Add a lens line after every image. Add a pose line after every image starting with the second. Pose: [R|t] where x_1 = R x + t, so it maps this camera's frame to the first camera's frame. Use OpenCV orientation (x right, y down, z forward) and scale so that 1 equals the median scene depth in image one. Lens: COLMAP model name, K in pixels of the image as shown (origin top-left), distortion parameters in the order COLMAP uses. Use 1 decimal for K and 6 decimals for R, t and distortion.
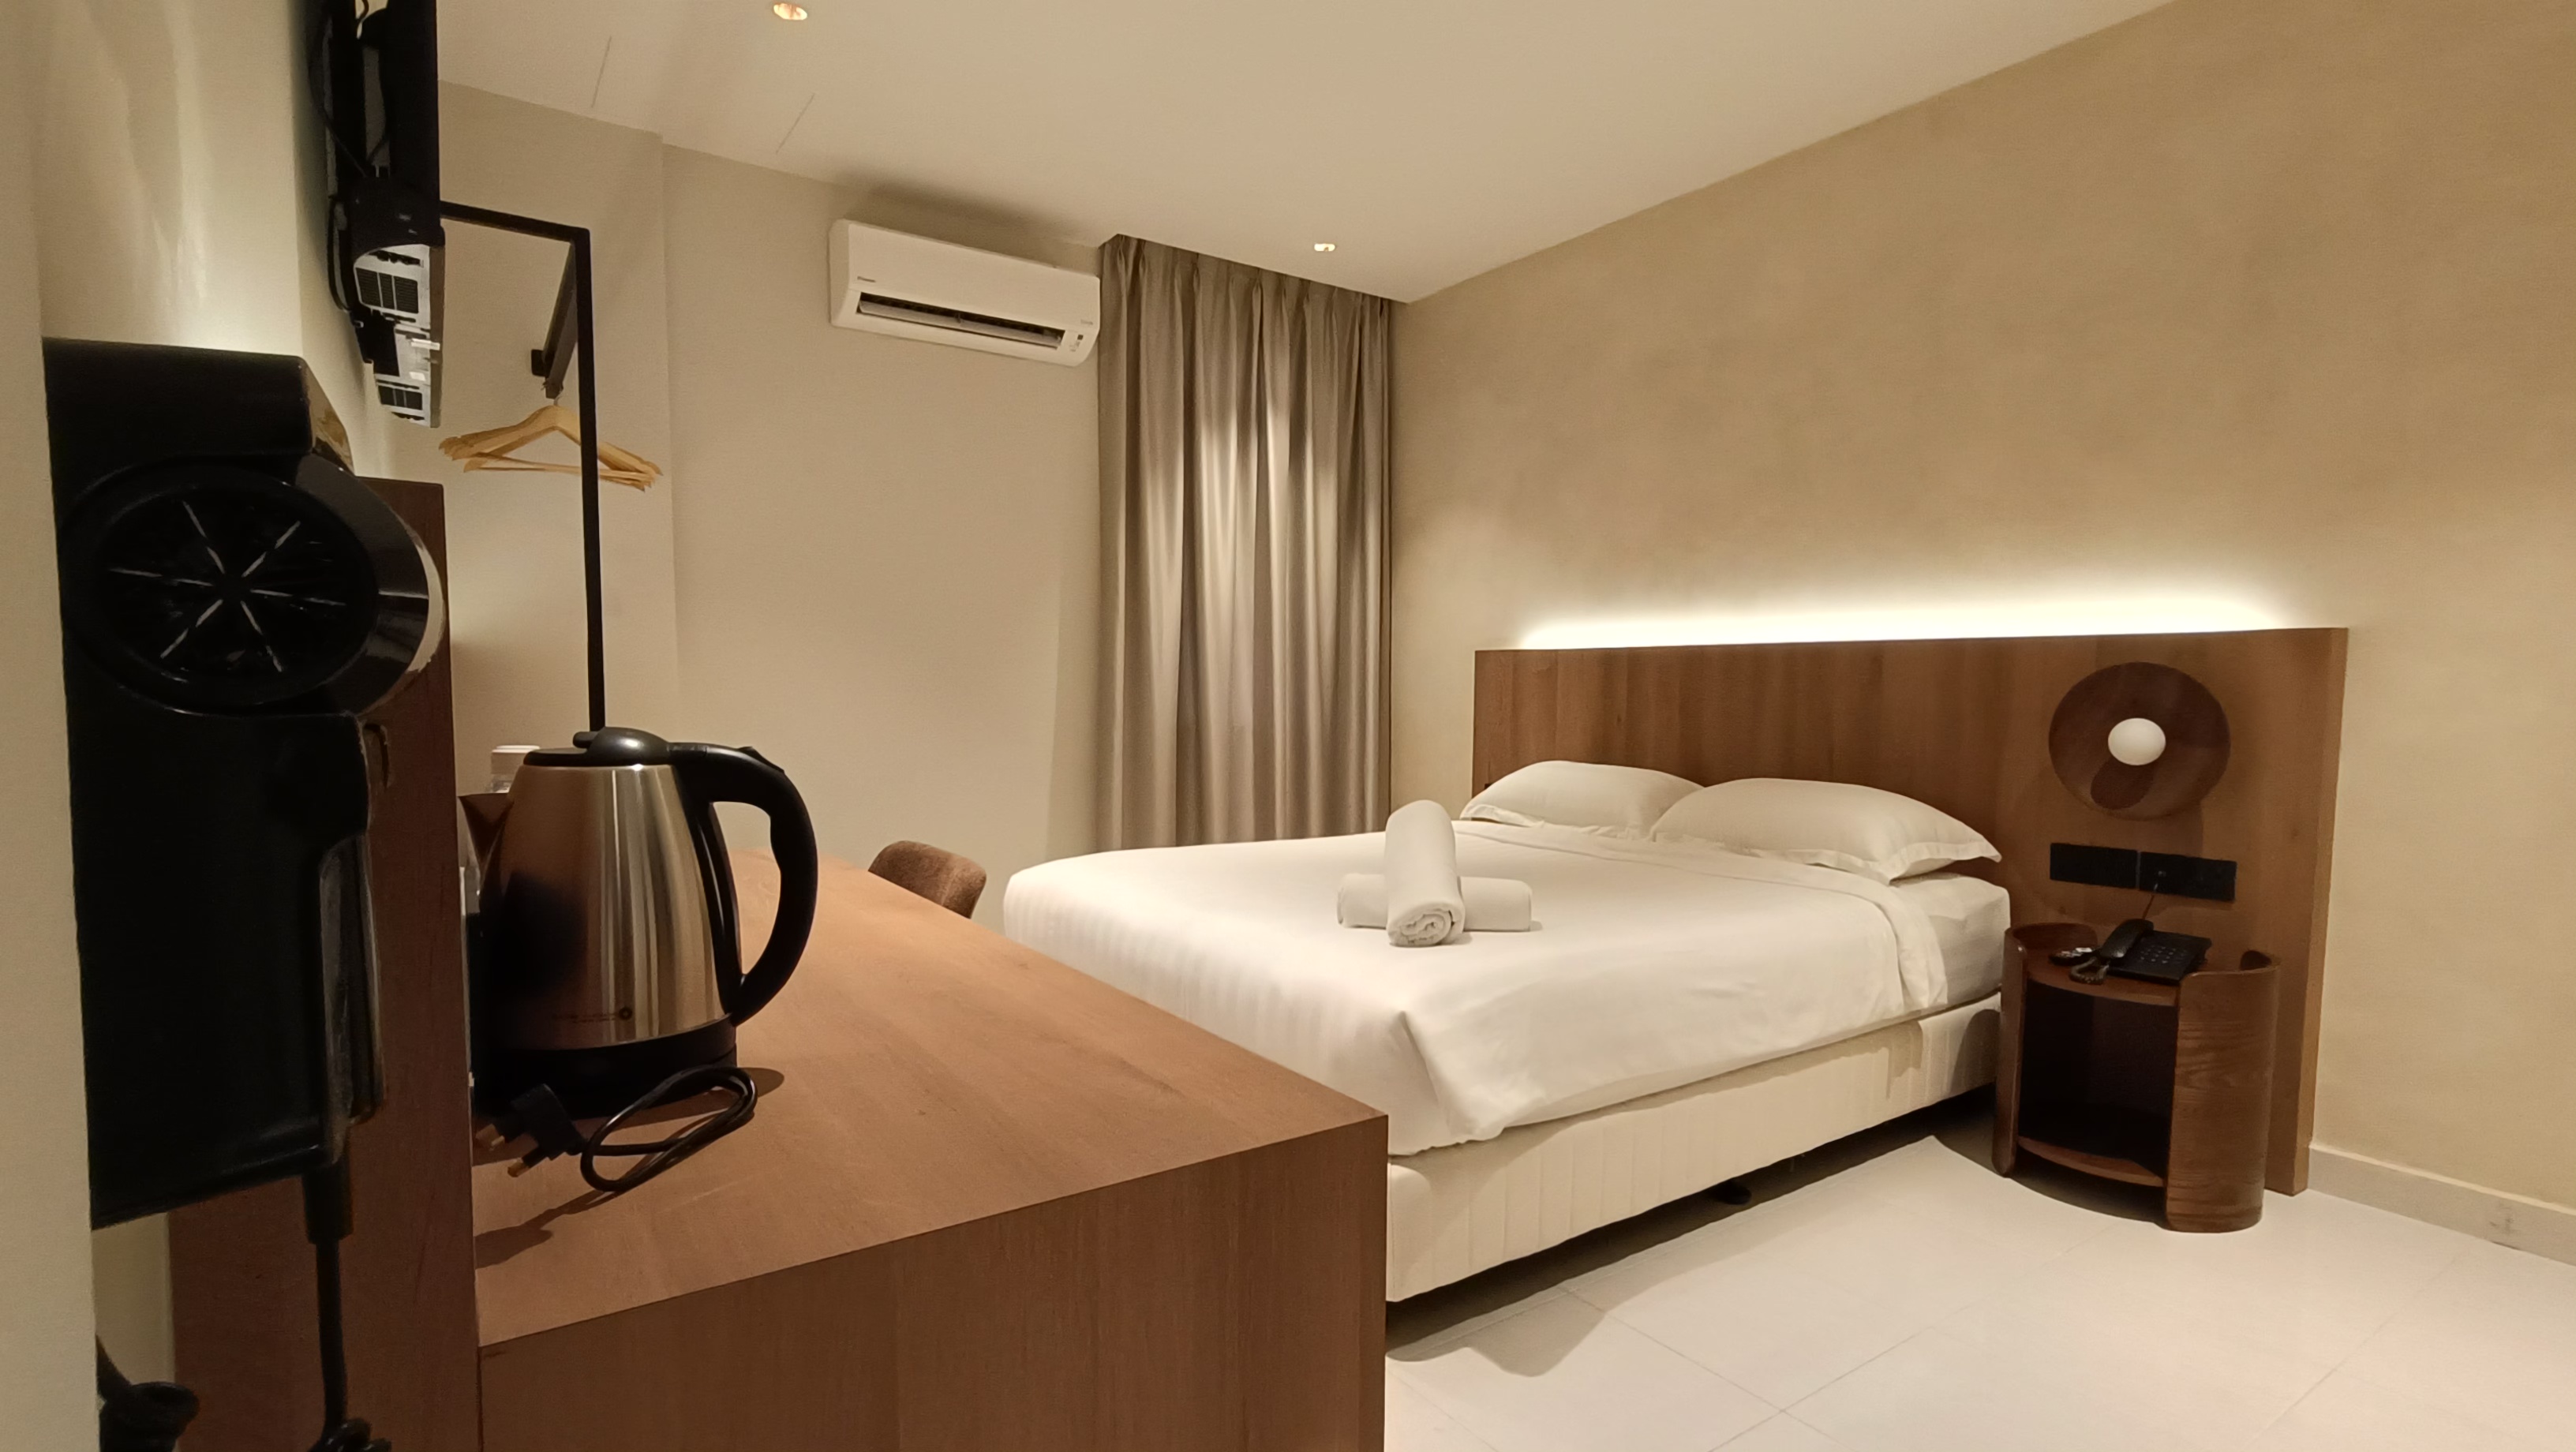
lens RADIAL K [[1206.0, 0, 1302.4], [0, 1206.0, 767.8], [0, 0, 1]] dist [0.008175, 0.000074]
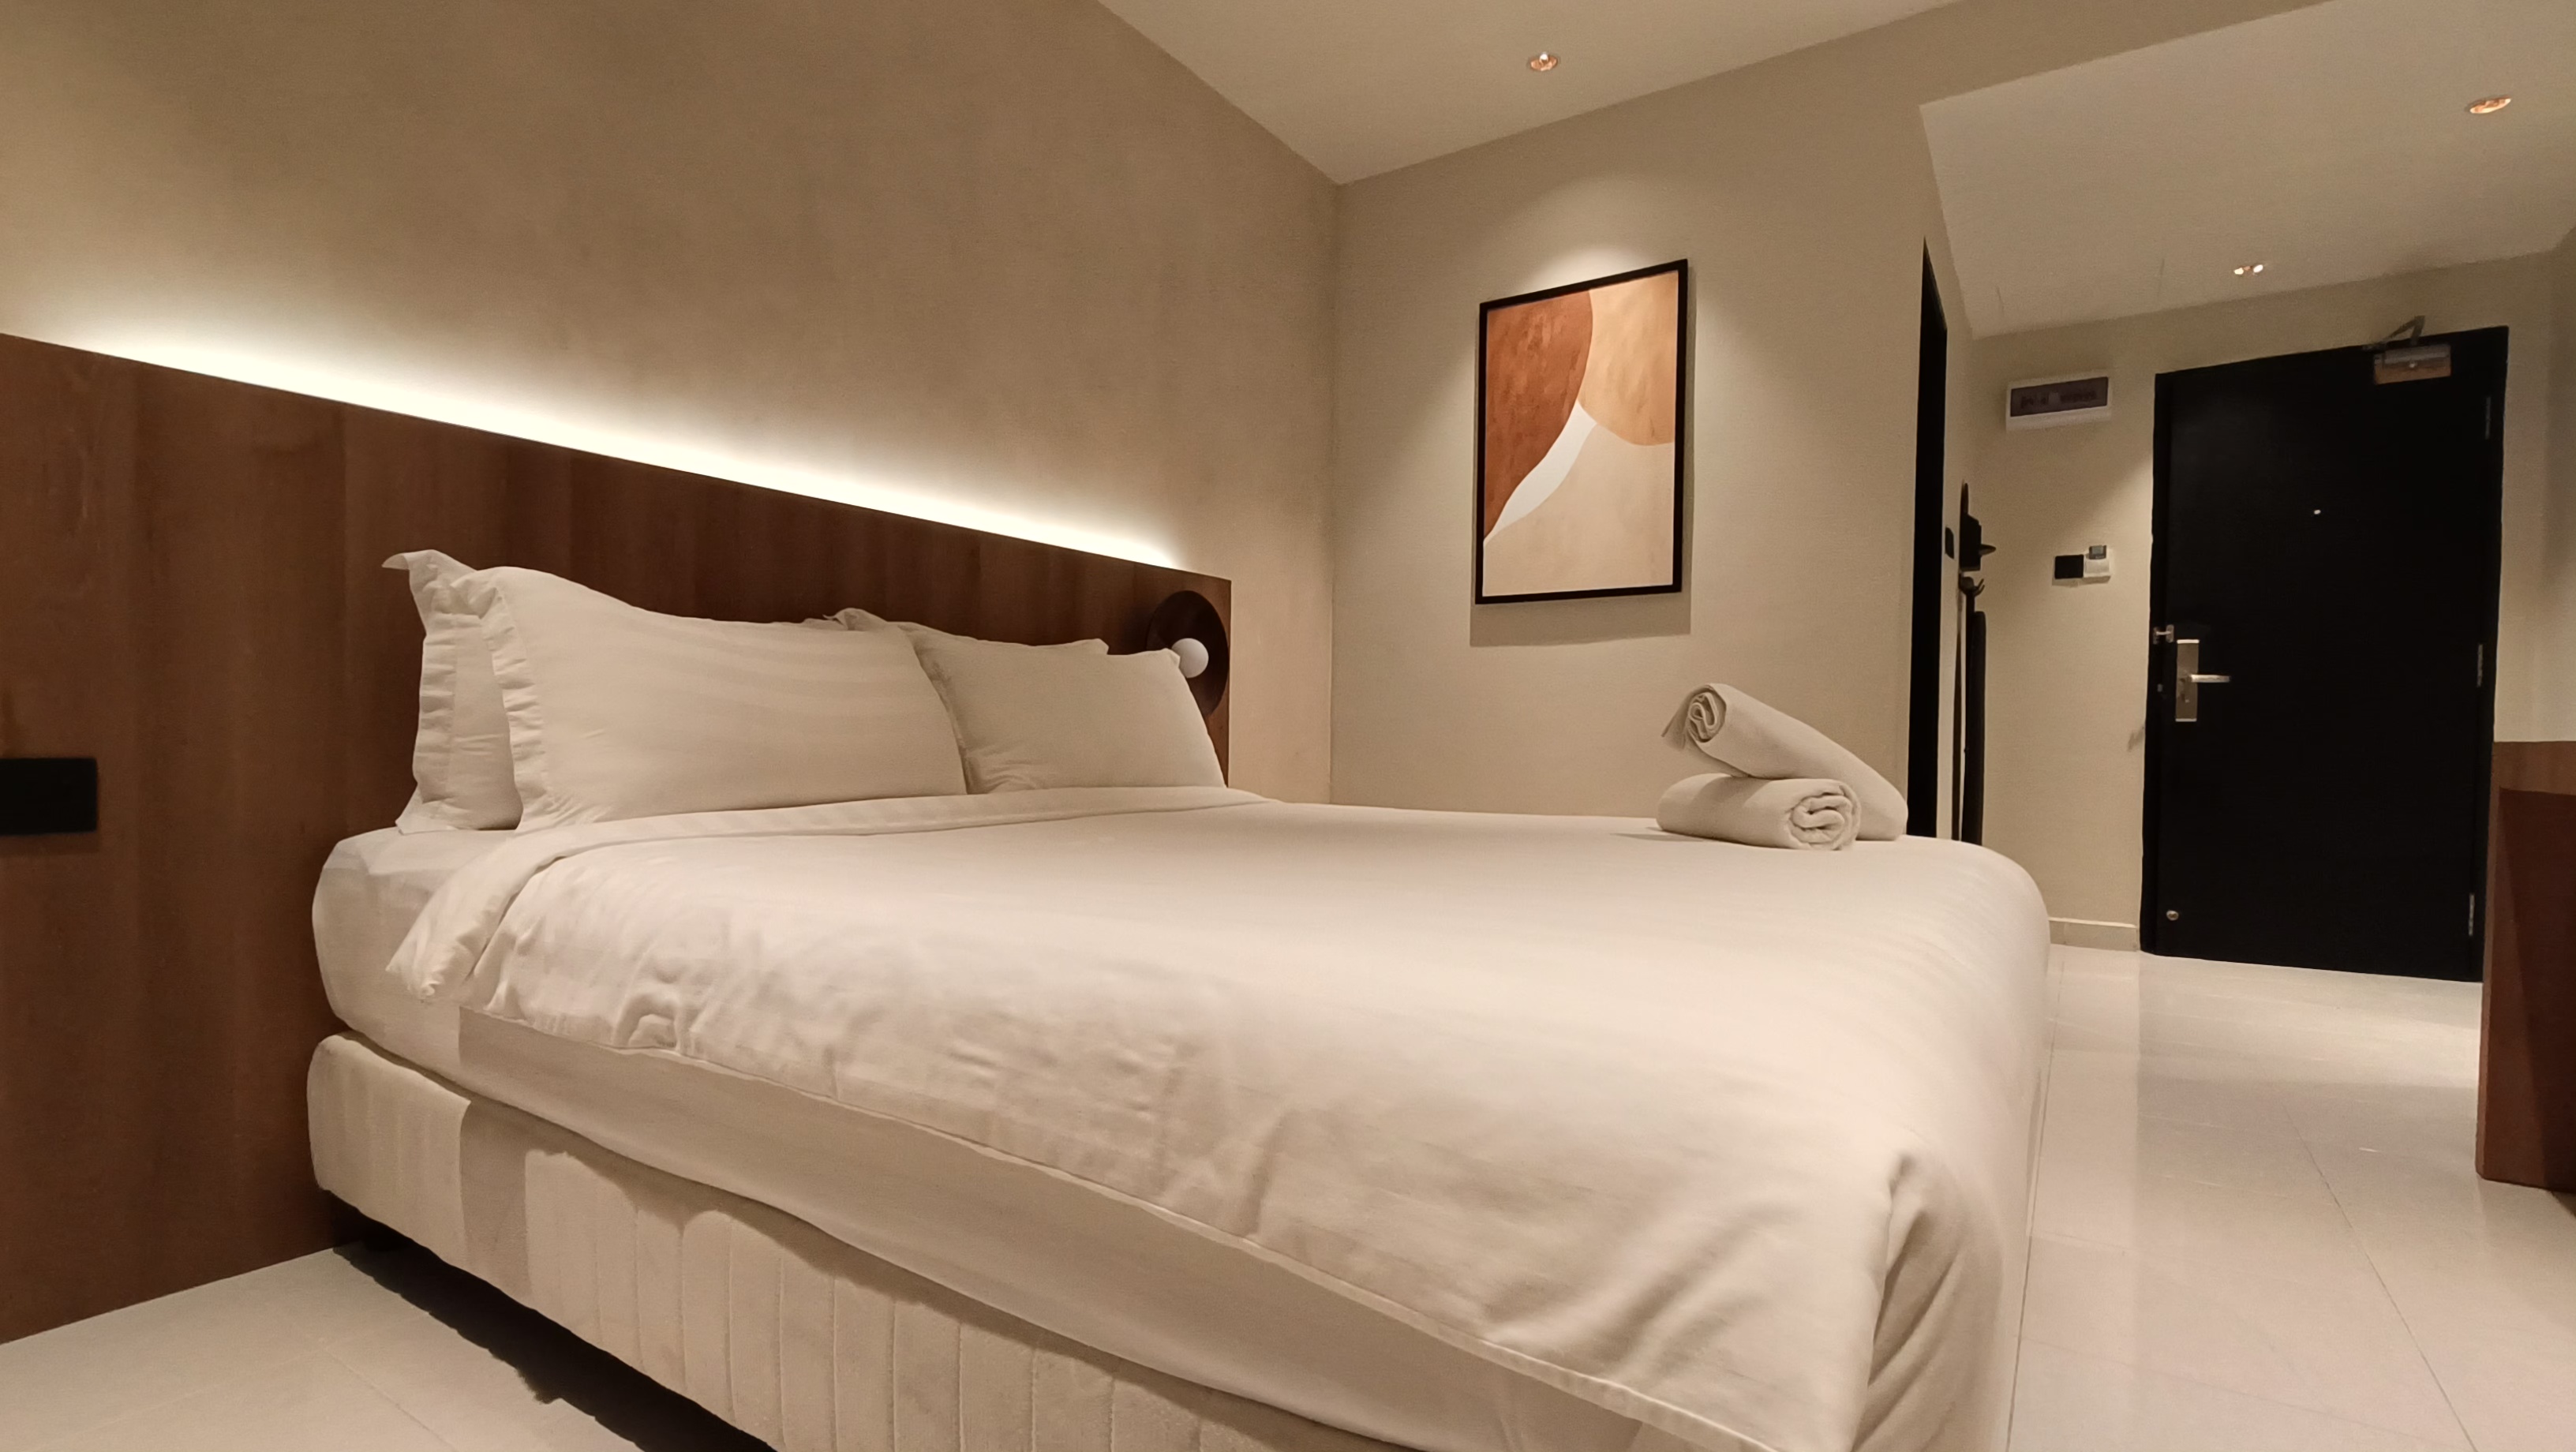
lens RADIAL K [[1185.1, 0, 1274.0], [0, 1185.1, 761.0], [0, 0, 1]] dist [0.003505, 0.001705]
pose [[-0.355984, -0.031998, 0.933944, -0.440675], [0.048053, 0.997465, 0.052490, 0.023227], [-0.933256, 0.063564, -0.353544, 1.365177]]
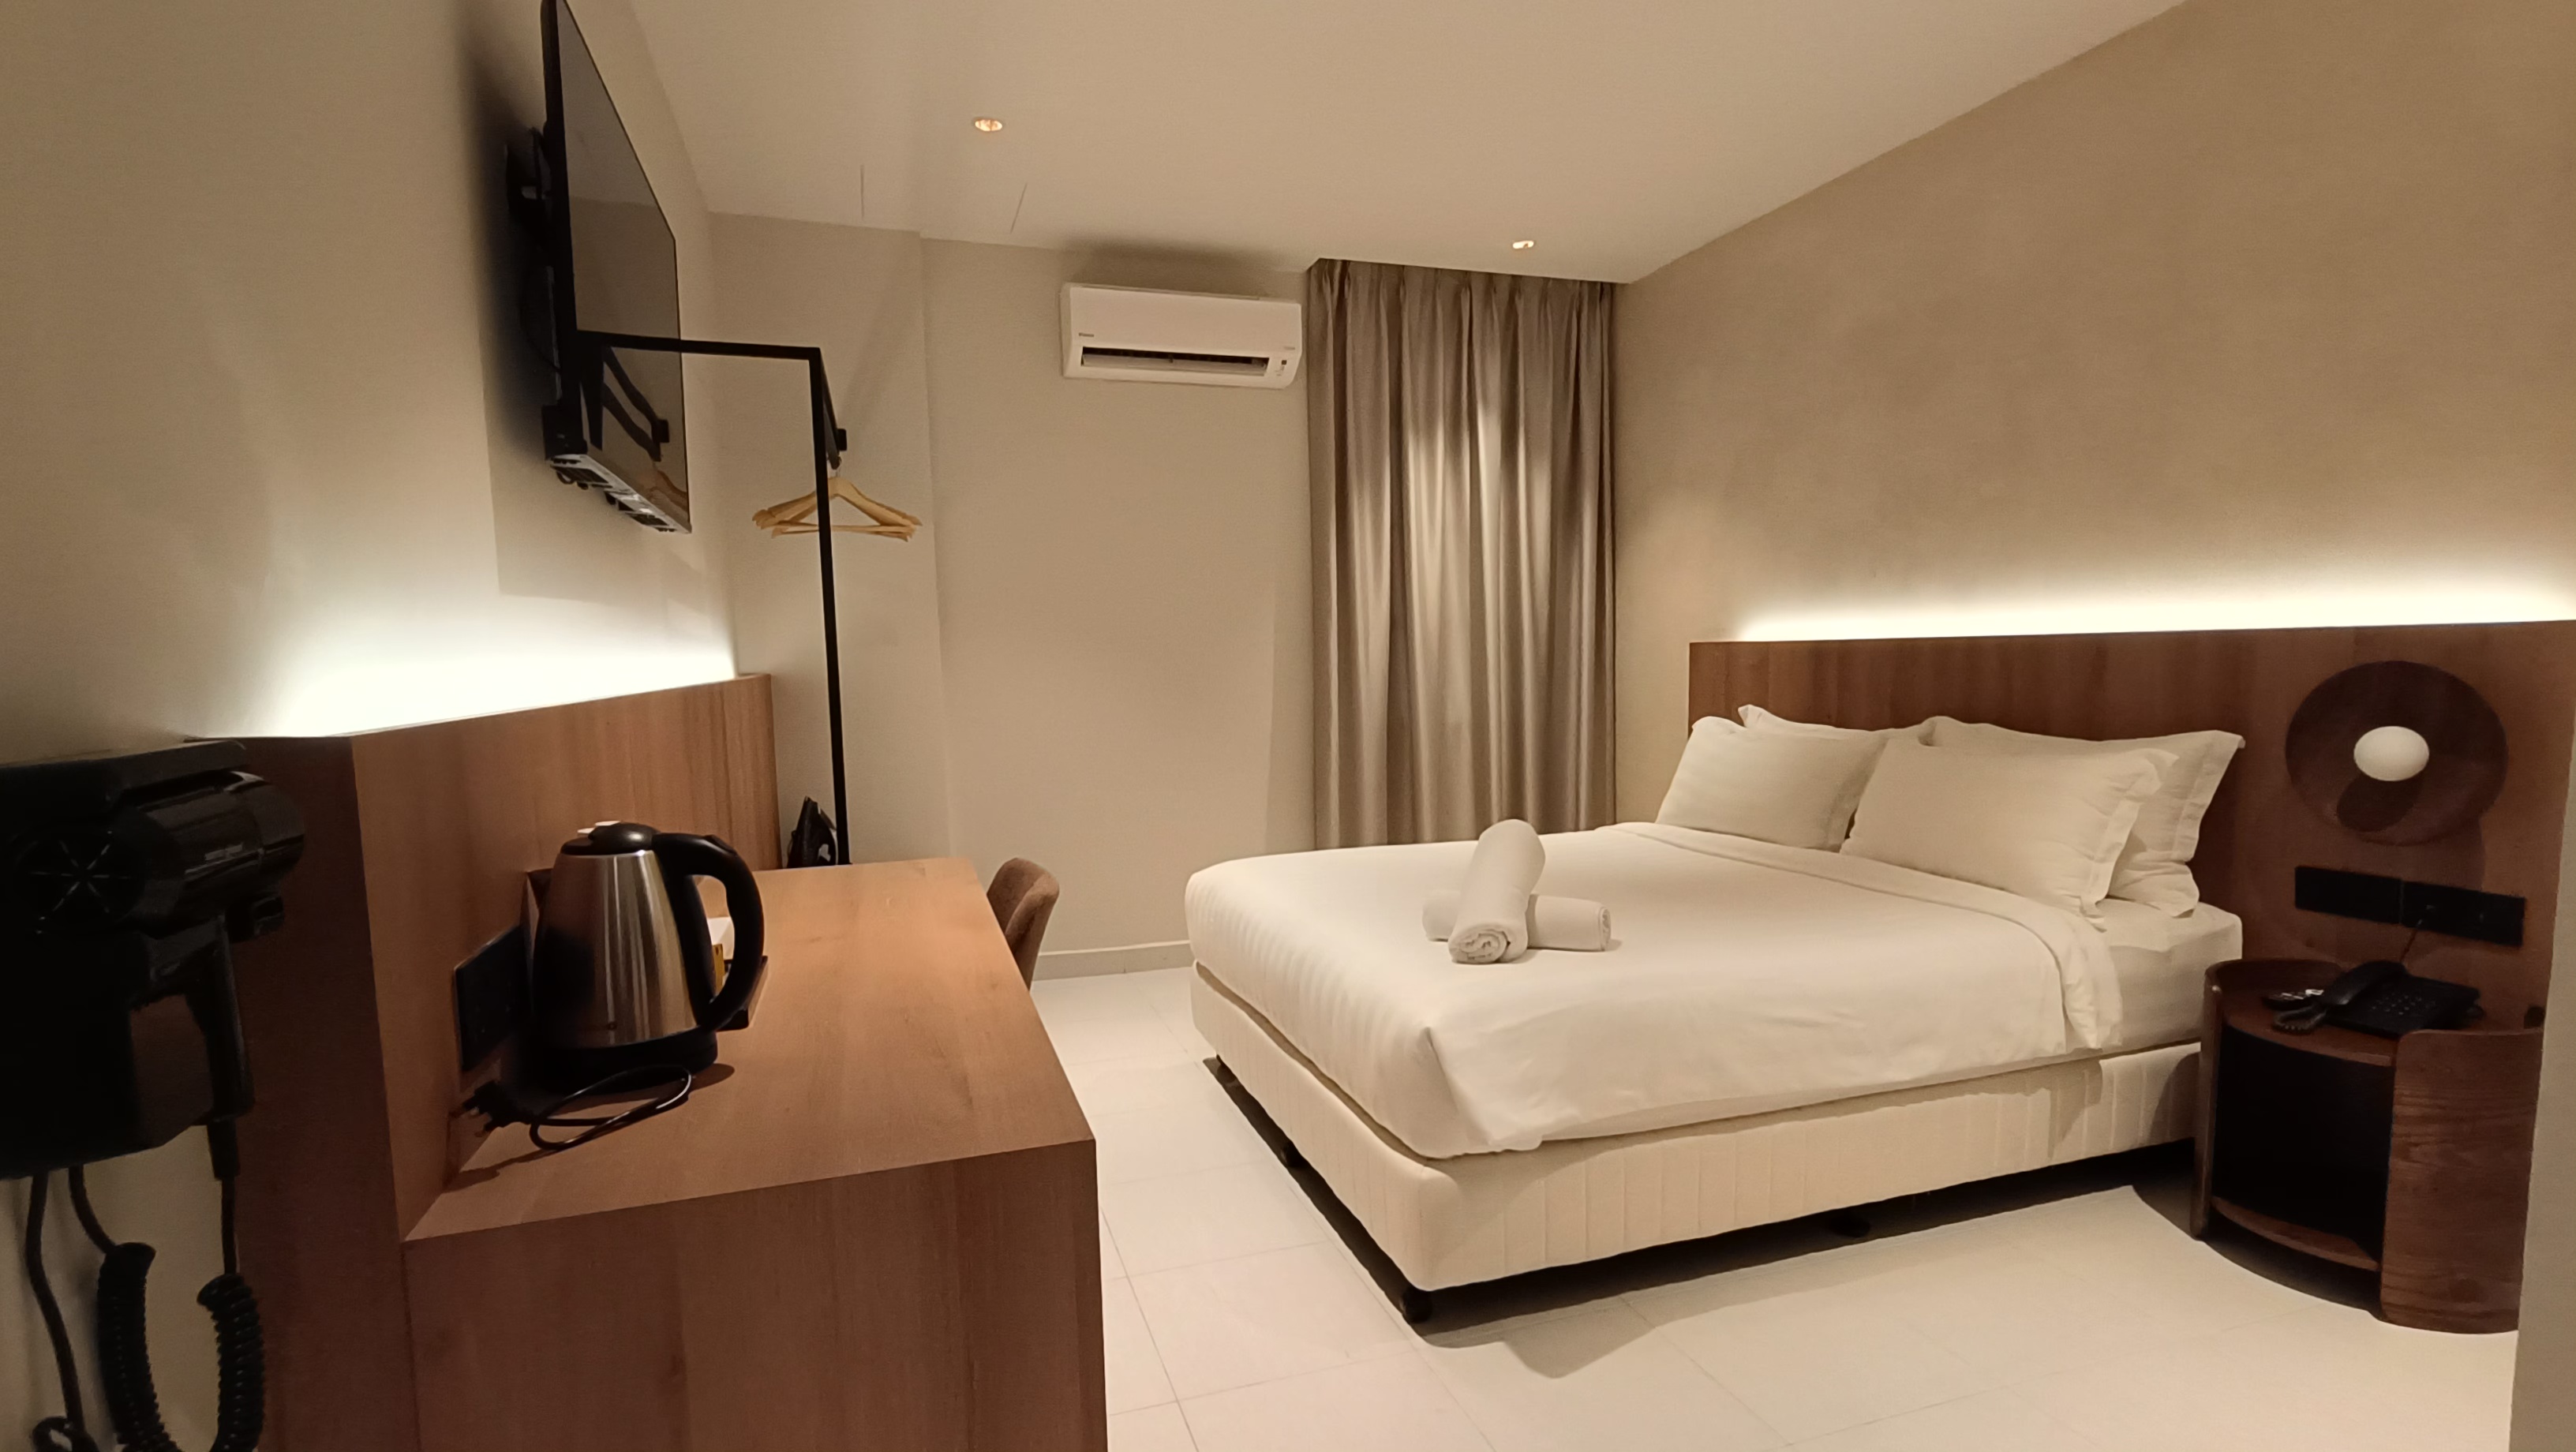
lens RADIAL K [[1210.2, 0, 1289.0], [0, 1210.2, 773.3], [0, 0, 1]] dist [0.012060, 0.000187]
pose [[0.958803, -0.001085, -0.284071, 0.191509], [0.009608, 0.999544, 0.028611, -0.040553], [0.283910, -0.030162, 0.958376, -0.048840]]
